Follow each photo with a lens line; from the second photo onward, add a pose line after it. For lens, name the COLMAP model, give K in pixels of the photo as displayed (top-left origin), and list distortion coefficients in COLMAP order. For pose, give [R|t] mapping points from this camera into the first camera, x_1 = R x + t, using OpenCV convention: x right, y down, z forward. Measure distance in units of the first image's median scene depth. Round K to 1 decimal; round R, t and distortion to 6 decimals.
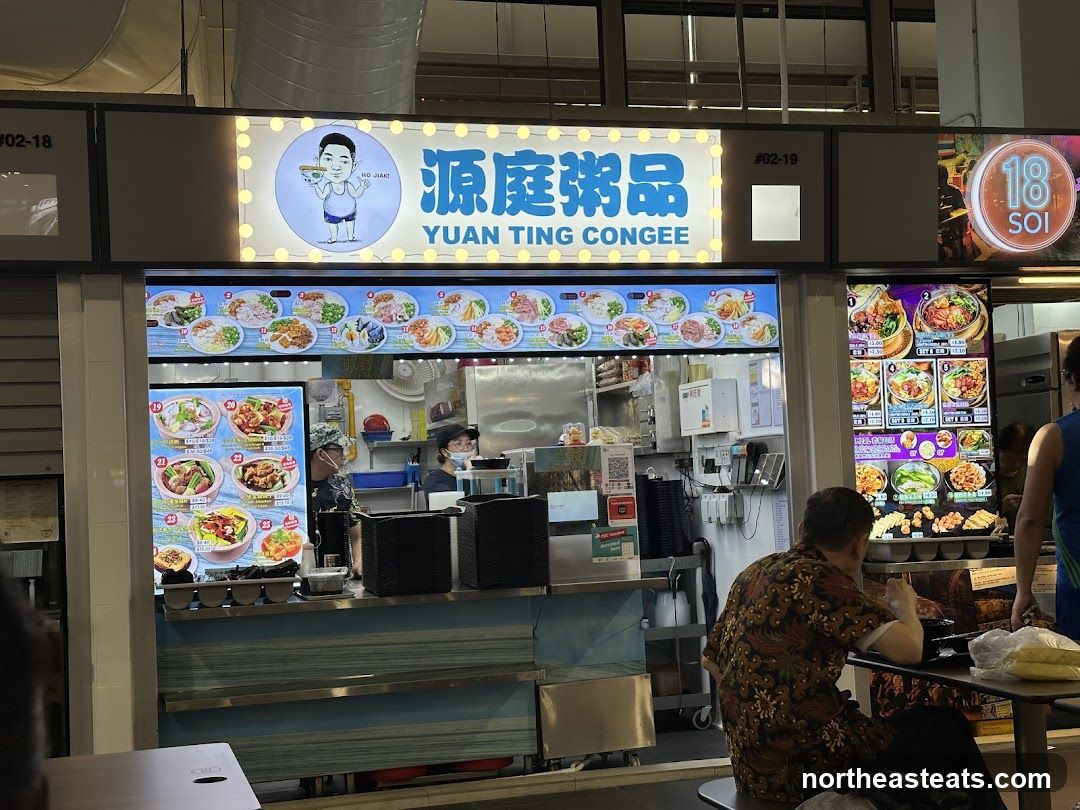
lens RADIAL K [[1592.1, 0, 588.6], [0, 1592.1, 425.1], [0, 0, 1]] dist [0.117407, 0.000000]
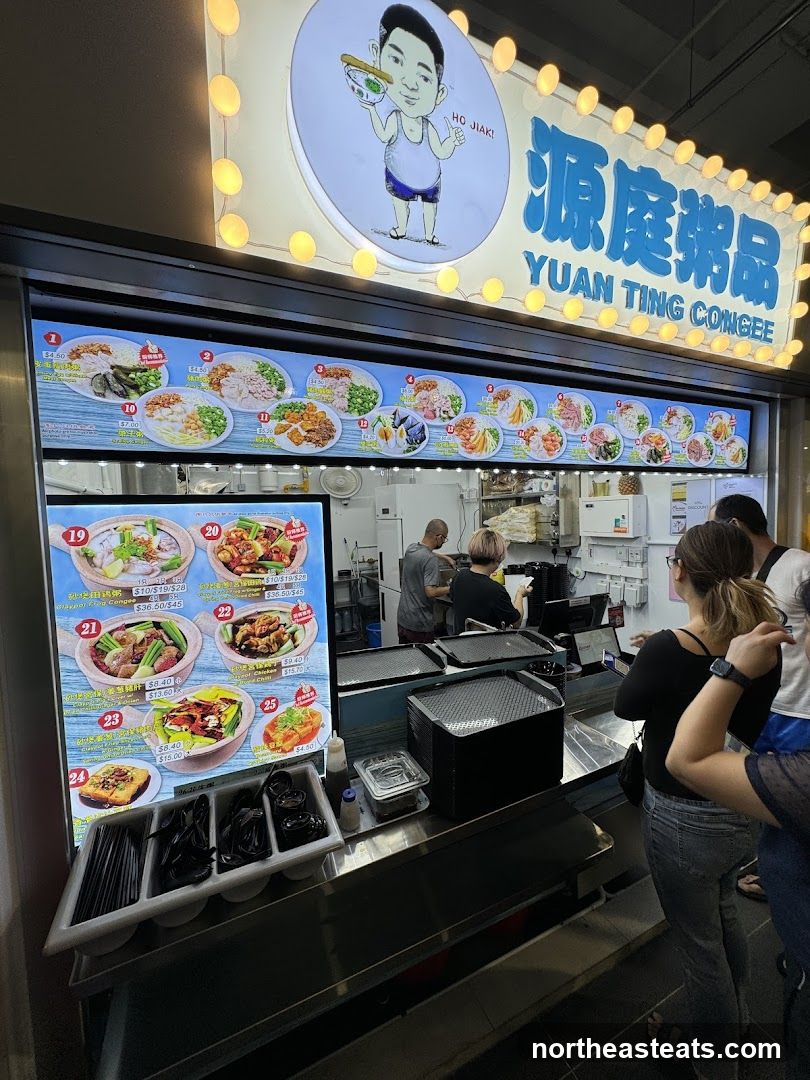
lens RADIAL K [[432.8, 0, 409.9], [0, 432.8, 533.7], [0, 0, 1]] dist [-0.002985, -0.000278]
pose [[0.991104, 0.009026, 0.132780, -0.164992], [-0.019742, 0.996631, 0.079608, -0.026001], [-0.131614, -0.081521, 0.987943, 0.803760]]
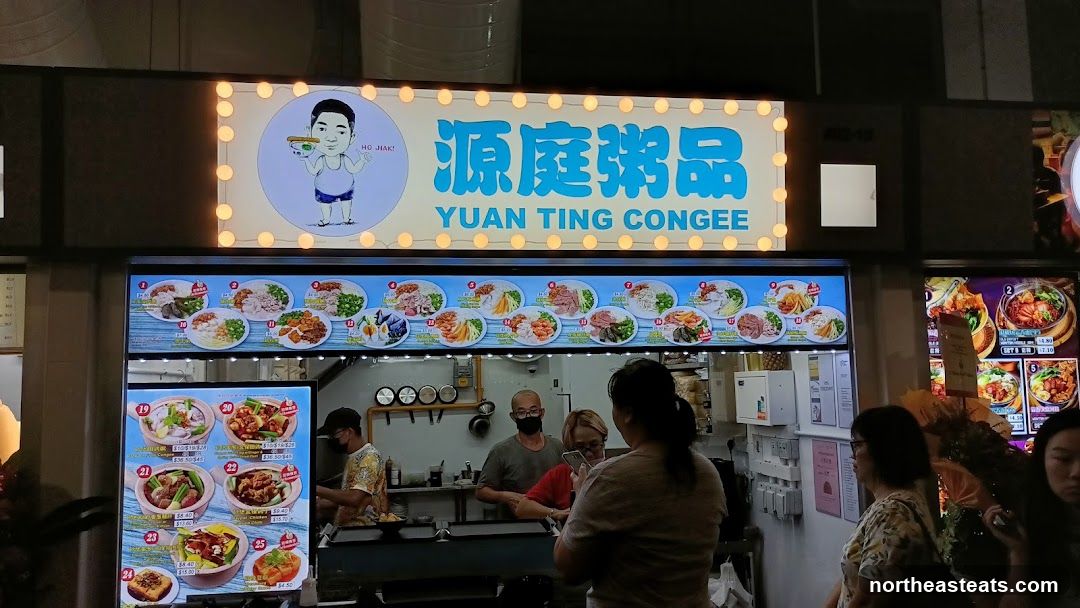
lens RADIAL K [[823.3, 0, 557.2], [0, 823.3, 281.3], [0, 0, 1]] dist [0.025309, -0.033905]
pose [[0.988958, 0.006864, -0.148038, 0.027181], [-0.018516, 0.996822, -0.077480, -0.049425], [0.147036, 0.079366, 0.985942, 0.554030]]
